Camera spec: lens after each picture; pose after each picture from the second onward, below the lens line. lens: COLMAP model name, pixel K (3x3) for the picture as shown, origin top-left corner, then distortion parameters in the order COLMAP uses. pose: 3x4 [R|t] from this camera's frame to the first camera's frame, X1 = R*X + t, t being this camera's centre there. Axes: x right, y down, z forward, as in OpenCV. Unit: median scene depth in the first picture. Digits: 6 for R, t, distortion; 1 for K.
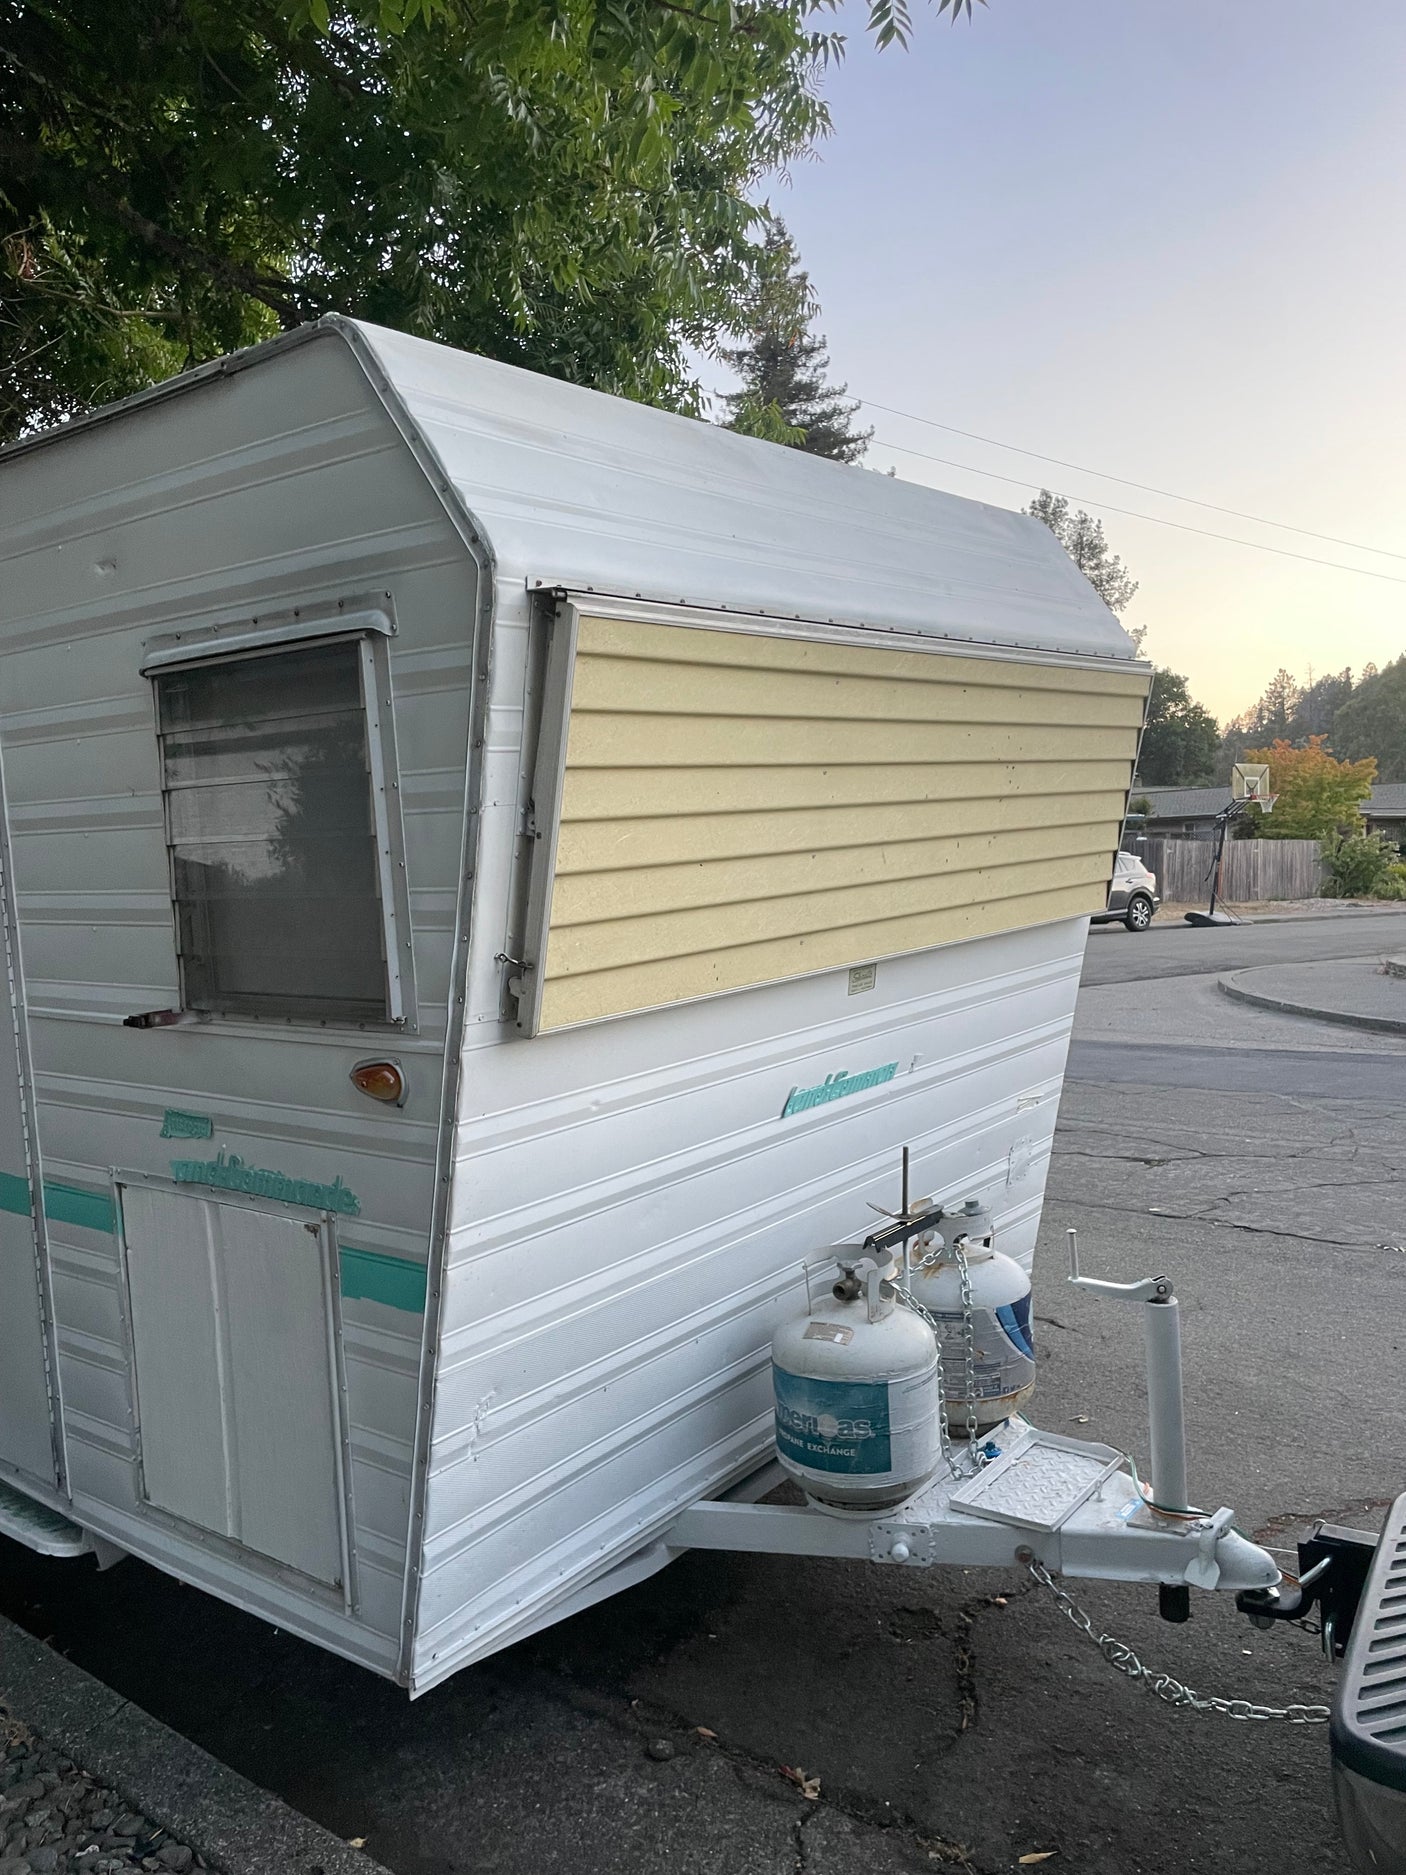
lens RADIAL K [[1449.2, 0, 708.5], [0, 1449.2, 927.7], [0, 0, 1]] dist [0.097543, -0.150701]
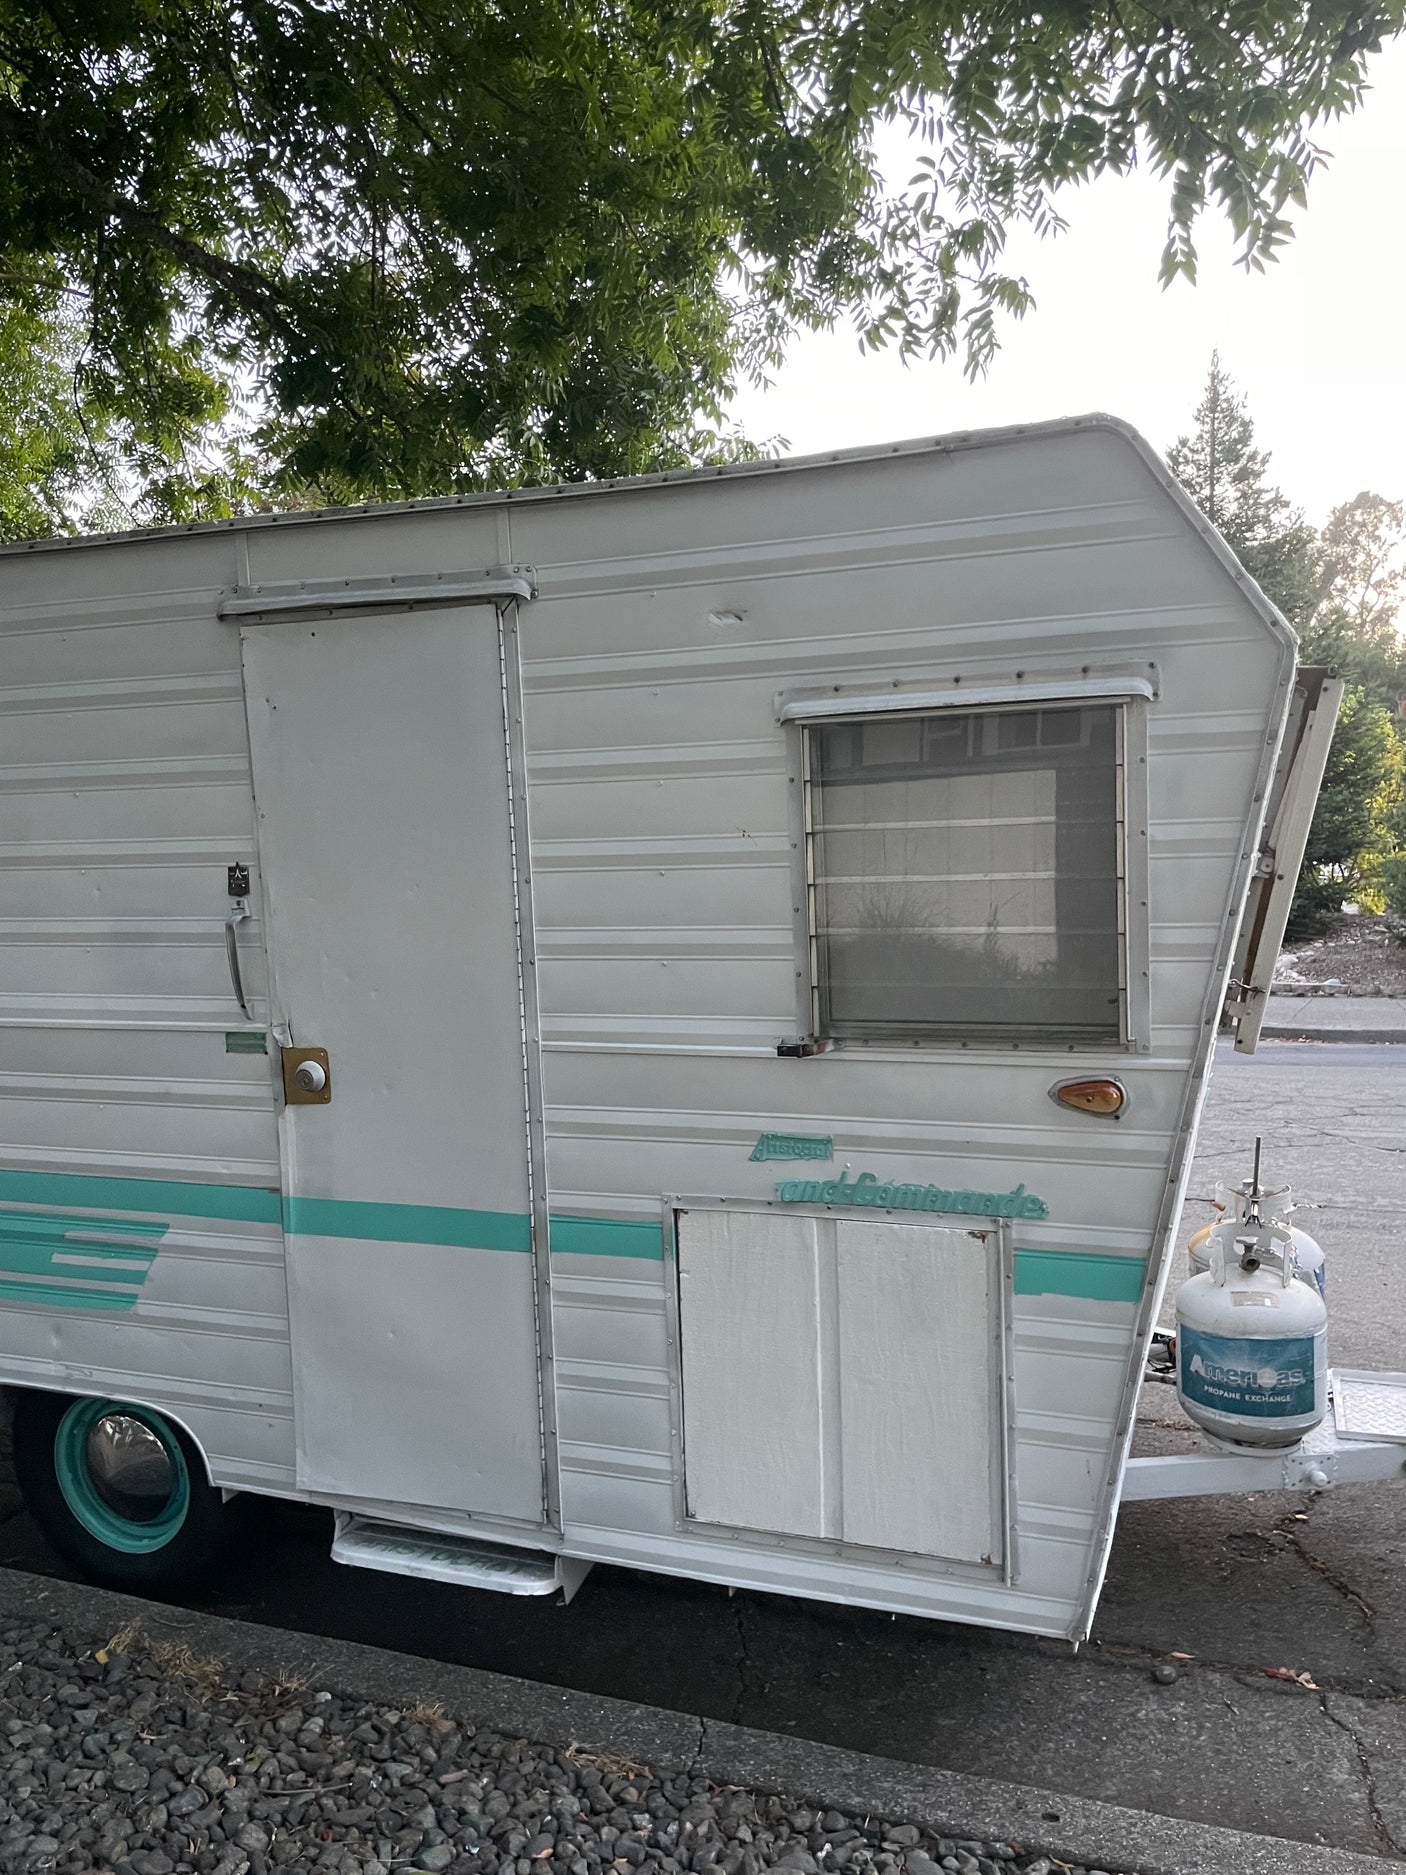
lens RADIAL K [[1449.2, 0, 708.5], [0, 1449.2, 927.7], [0, 0, 1]] dist [0.097543, -0.150701]
pose [[0.955264, -0.015830, 0.295332, -0.734103], [0.016784, 0.999859, -0.000695, -0.024555], [-0.295279, 0.005621, 0.955394, 0.017488]]
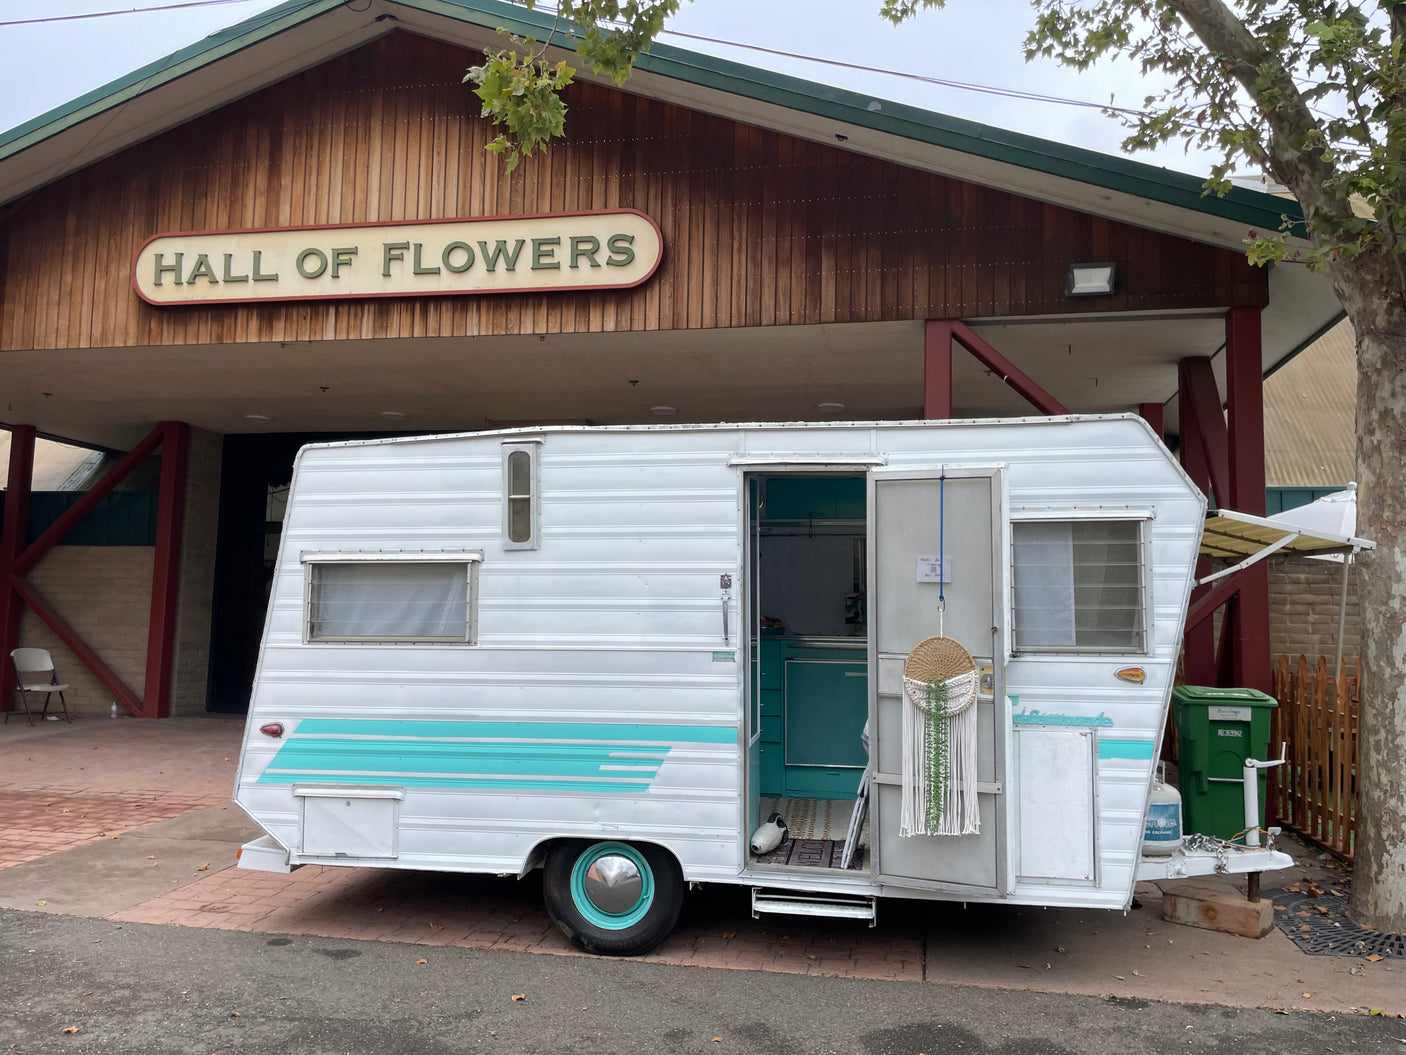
lens RADIAL K [[1086.7, 0, 720.0], [0, 1086.7, 515.4], [0, 0, 1]] dist [0.097543, -0.150701]
pose [[0.874423, 0.080865, 0.478377, -1.712127], [-0.005956, 0.987727, -0.156079, 0.120997], [-0.485127, 0.133630, 0.864173, -0.415067]]
